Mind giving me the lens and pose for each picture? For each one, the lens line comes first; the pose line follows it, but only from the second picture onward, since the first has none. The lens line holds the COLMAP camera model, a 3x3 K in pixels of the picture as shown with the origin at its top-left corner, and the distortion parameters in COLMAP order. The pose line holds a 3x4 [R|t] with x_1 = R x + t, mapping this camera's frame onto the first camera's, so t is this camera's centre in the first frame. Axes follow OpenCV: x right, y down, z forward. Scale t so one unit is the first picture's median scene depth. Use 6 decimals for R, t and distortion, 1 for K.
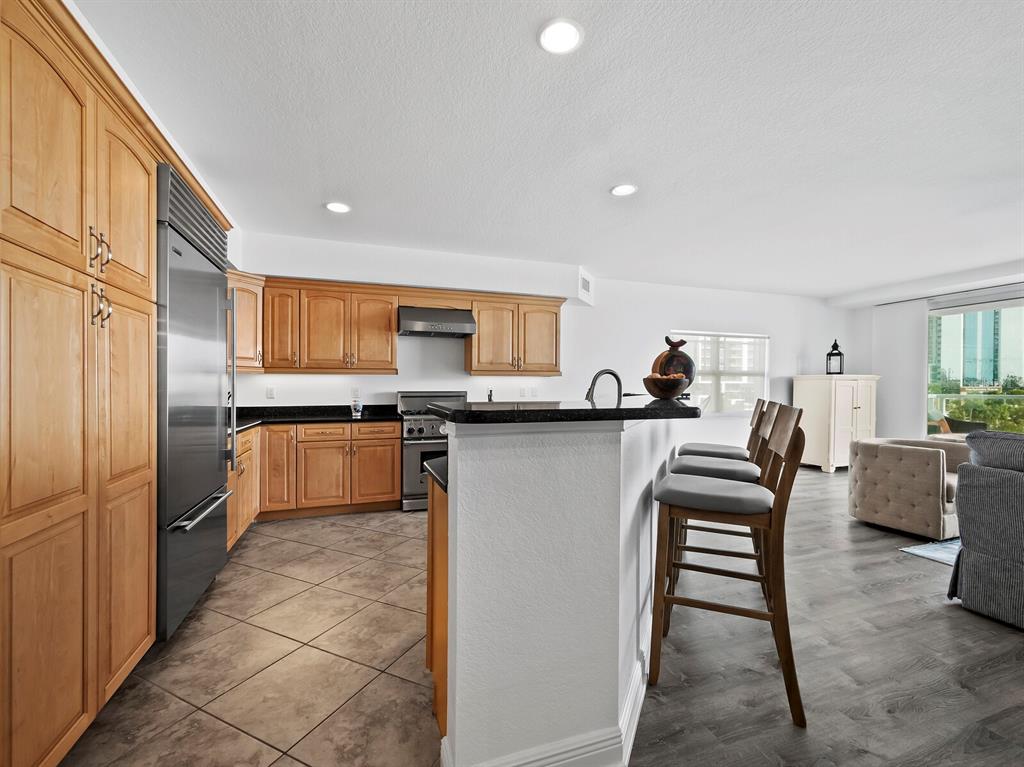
lens RADIAL K [[437.1, 0, 511.5], [0, 437.1, 393.6], [0, 0, 1]] dist [-0.001897, -0.000574]
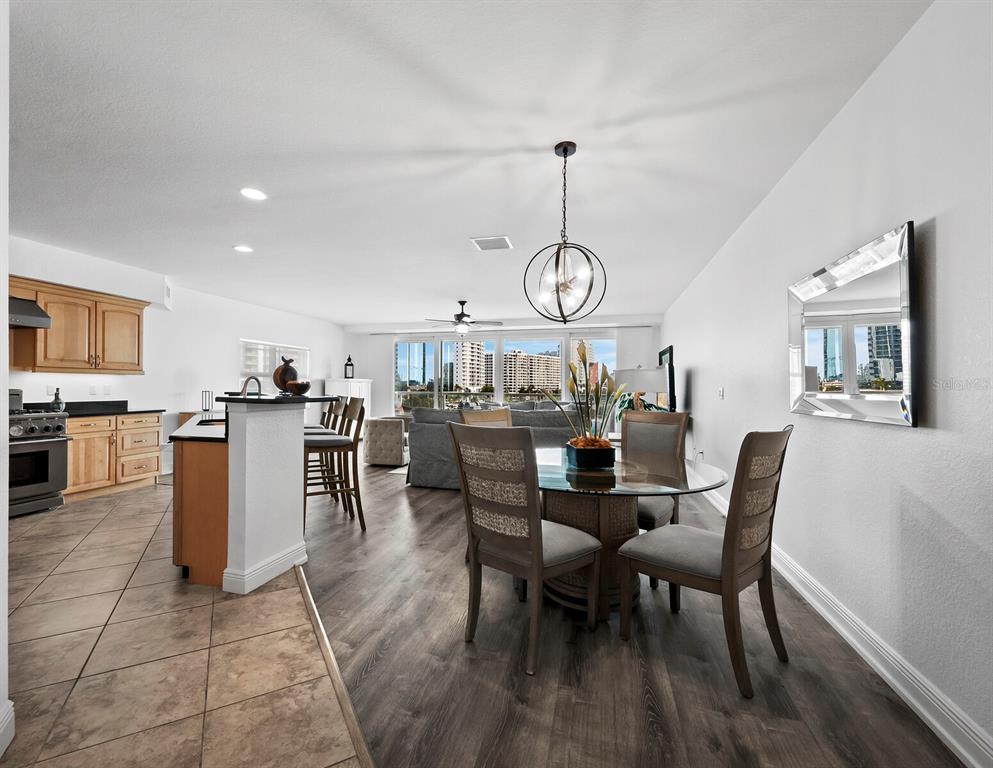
lens RADIAL K [[432.2, 0, 474.6], [0, 432.2, 381.8], [0, 0, 1]] dist [0.006346, 0.000337]
pose [[0.578082, 0.015981, 0.815822, -0.293006], [0.001117, 0.999792, -0.020377, -0.001229], [-0.815978, 0.012691, 0.577943, -0.274805]]
